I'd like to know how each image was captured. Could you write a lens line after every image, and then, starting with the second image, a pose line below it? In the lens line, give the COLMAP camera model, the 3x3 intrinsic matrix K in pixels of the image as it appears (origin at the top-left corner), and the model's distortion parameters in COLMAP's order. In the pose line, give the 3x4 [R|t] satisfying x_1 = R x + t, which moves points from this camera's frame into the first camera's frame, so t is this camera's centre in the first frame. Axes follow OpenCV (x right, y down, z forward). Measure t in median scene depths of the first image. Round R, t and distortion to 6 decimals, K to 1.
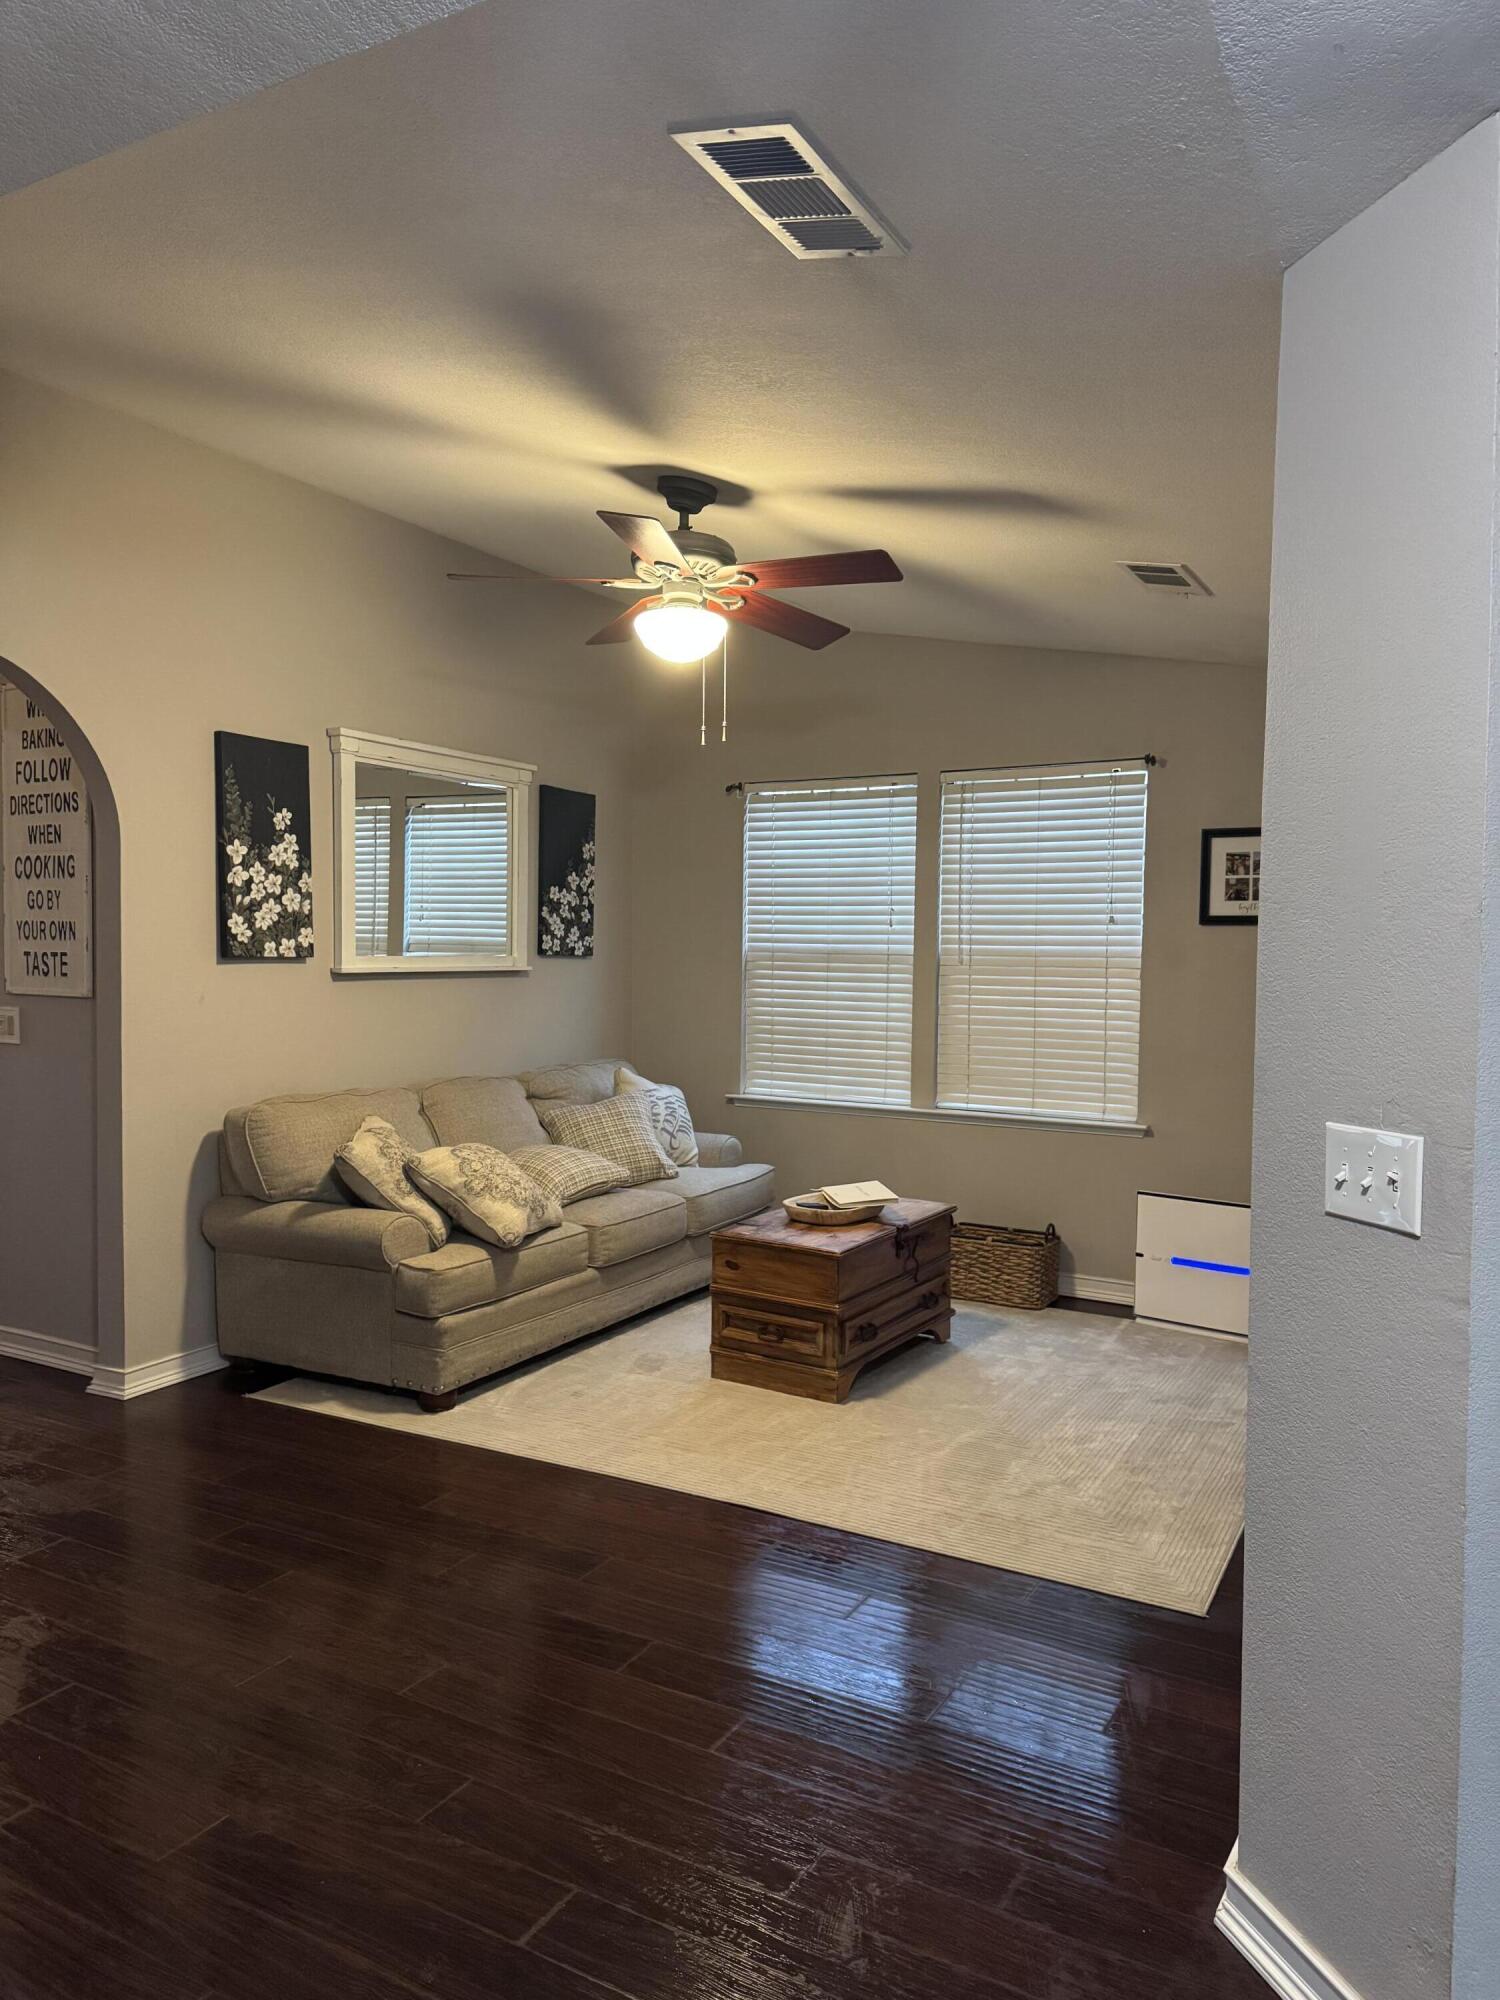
lens RADIAL K [[1394.2, 0, 748.5], [0, 1394.2, 1000.1], [0, 0, 1]] dist [0.026739, -0.014519]
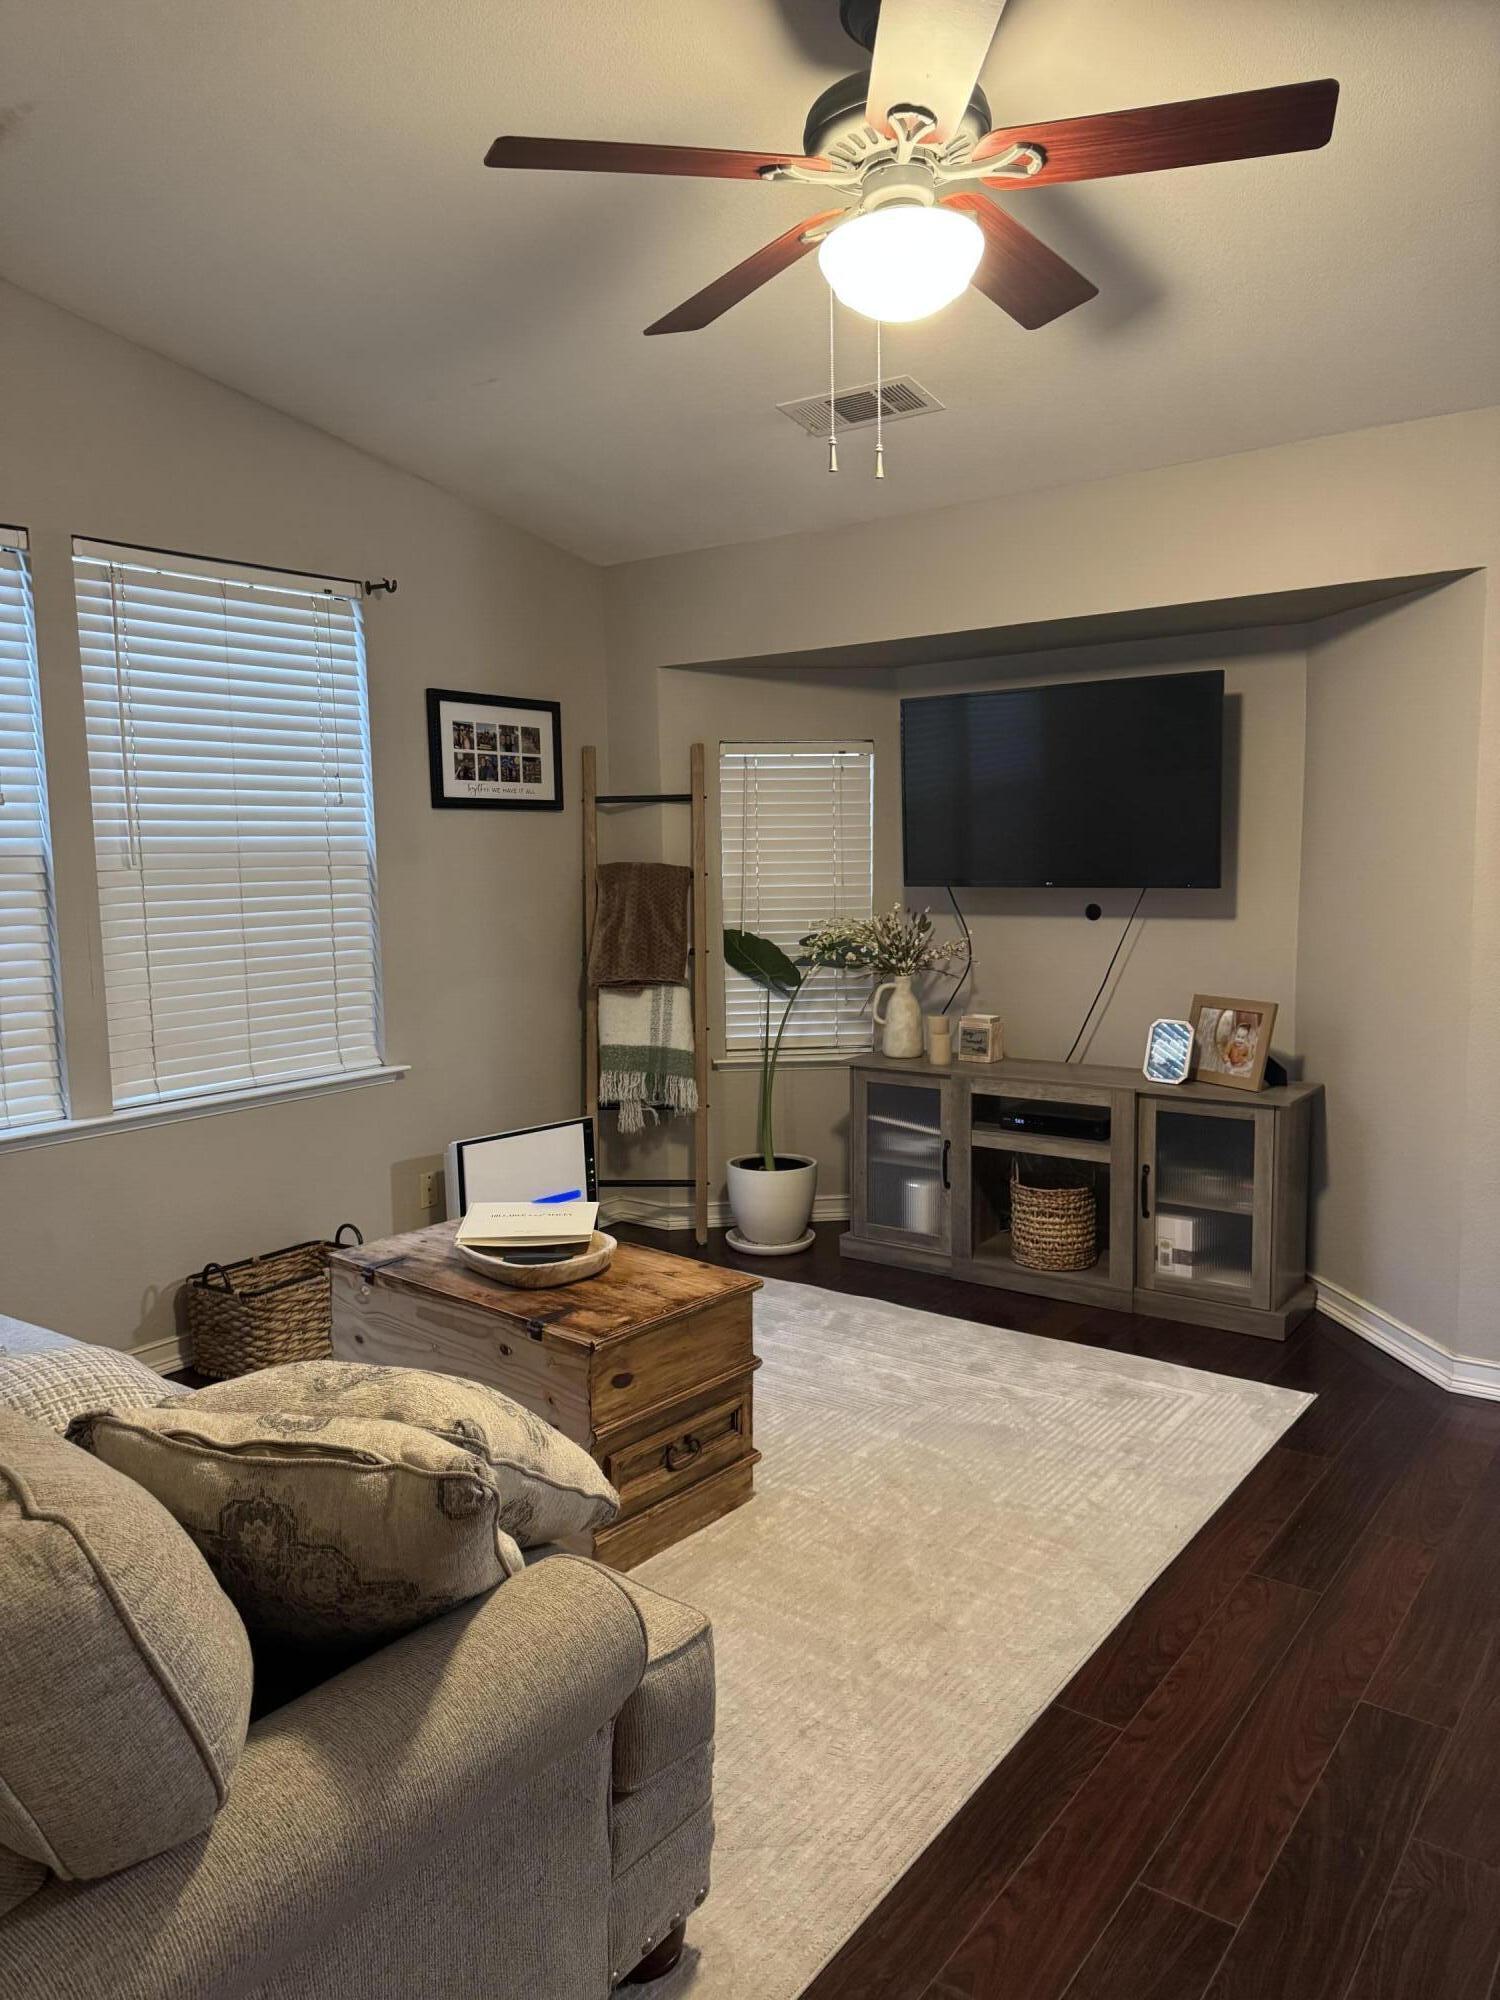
lens RADIAL K [[1394.2, 0, 751.6], [0, 1394.2, 1003.2], [0, 0, 1]] dist [0.026739, -0.014519]
pose [[0.112065, -0.128279, 0.985386, -0.471580], [0.049470, 0.991123, 0.123400, -0.032682], [-0.992469, 0.034919, 0.117416, 0.725830]]
